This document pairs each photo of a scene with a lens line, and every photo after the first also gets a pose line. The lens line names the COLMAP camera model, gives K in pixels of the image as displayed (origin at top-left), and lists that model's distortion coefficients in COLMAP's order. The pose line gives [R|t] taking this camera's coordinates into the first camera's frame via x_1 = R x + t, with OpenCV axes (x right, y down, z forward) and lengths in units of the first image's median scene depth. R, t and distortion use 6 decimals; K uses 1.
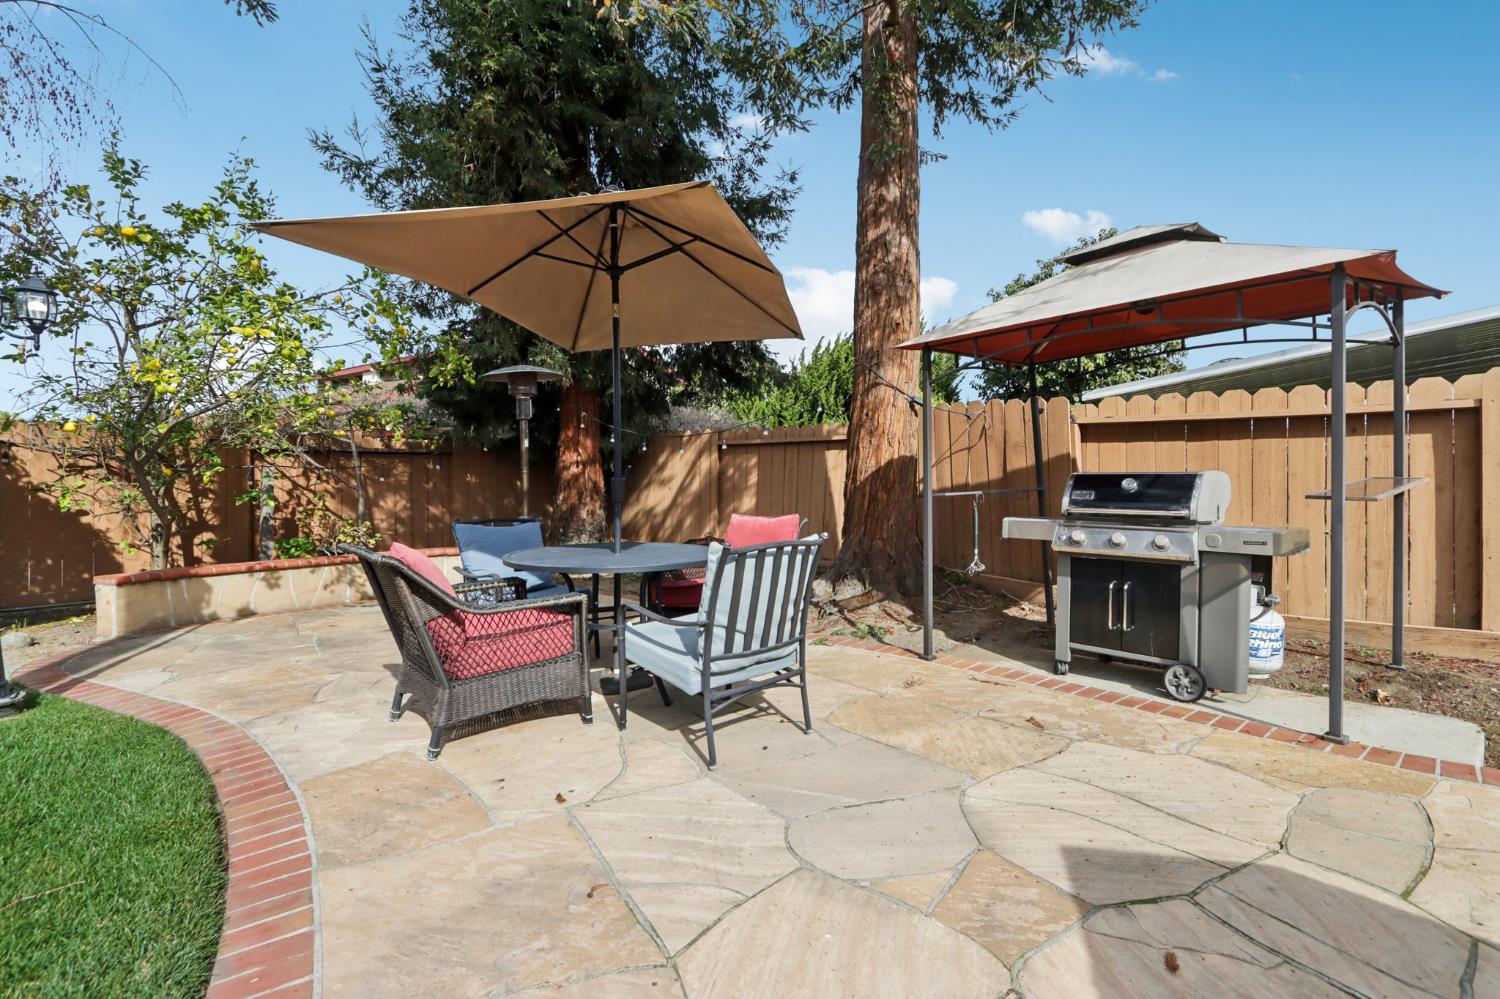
lens RADIAL K [[695.0, 0, 754.0], [0, 695.0, 483.9], [0, 0, 1]] dist [-0.010022, 0.000150]
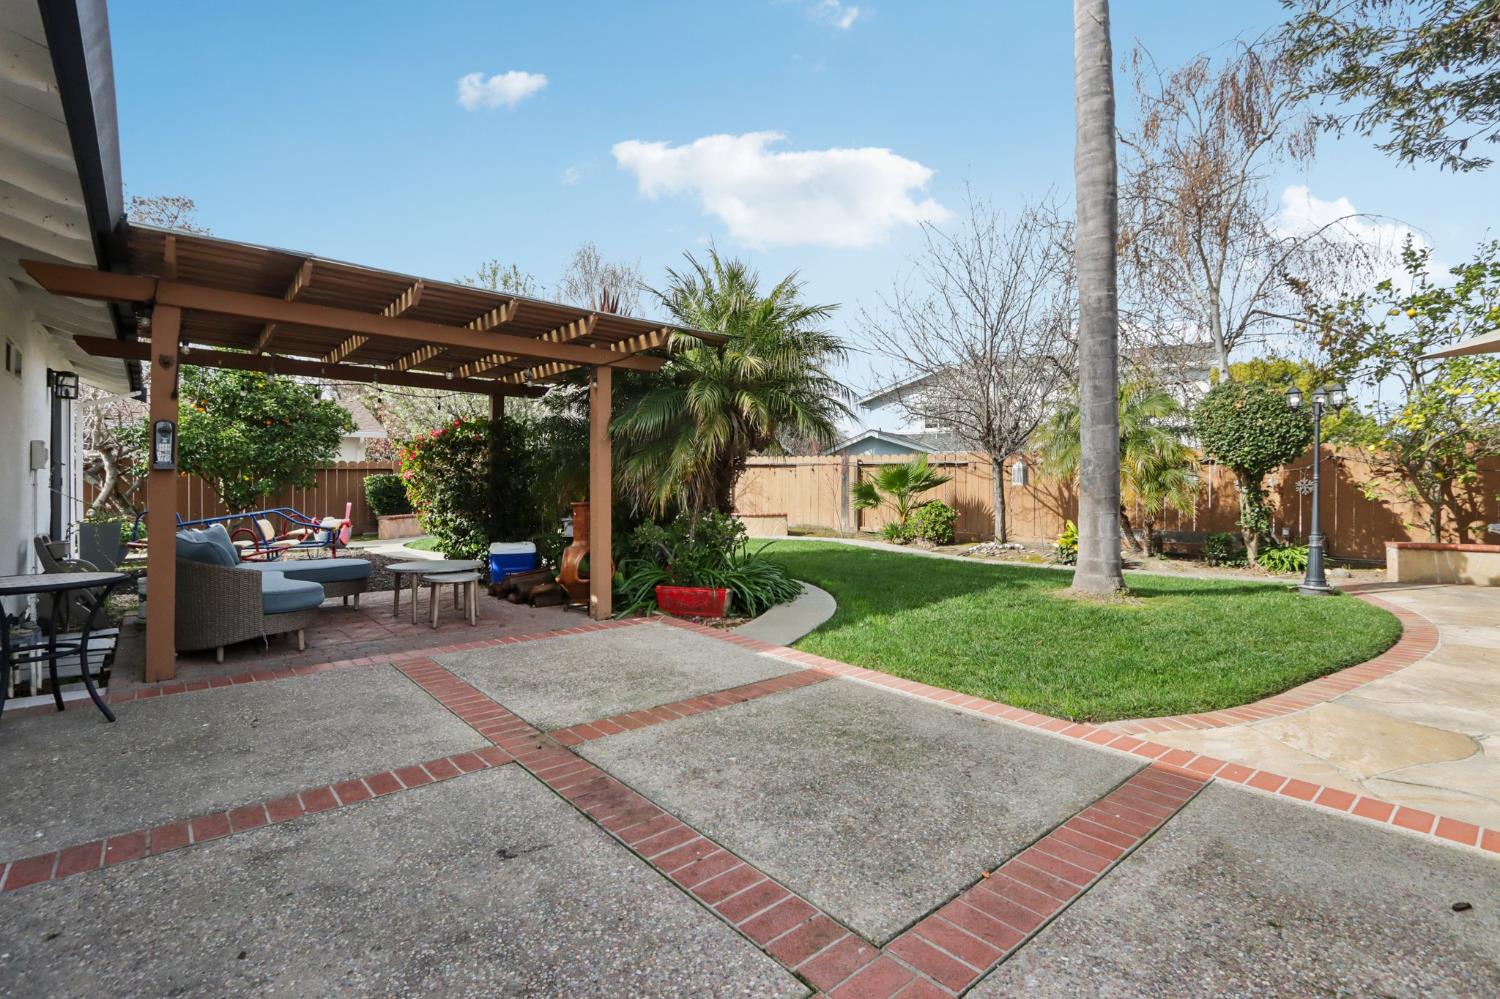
lens RADIAL K [[688.8, 0, 758.1], [0, 688.8, 475.1], [0, 0, 1]] dist [-0.009848, 0.000192]
pose [[0.005540, -0.001091, -0.999984, 0.560954], [-0.002303, 0.999997, -0.001104, -0.012821], [0.999982, 0.002309, 0.005537, -0.417501]]
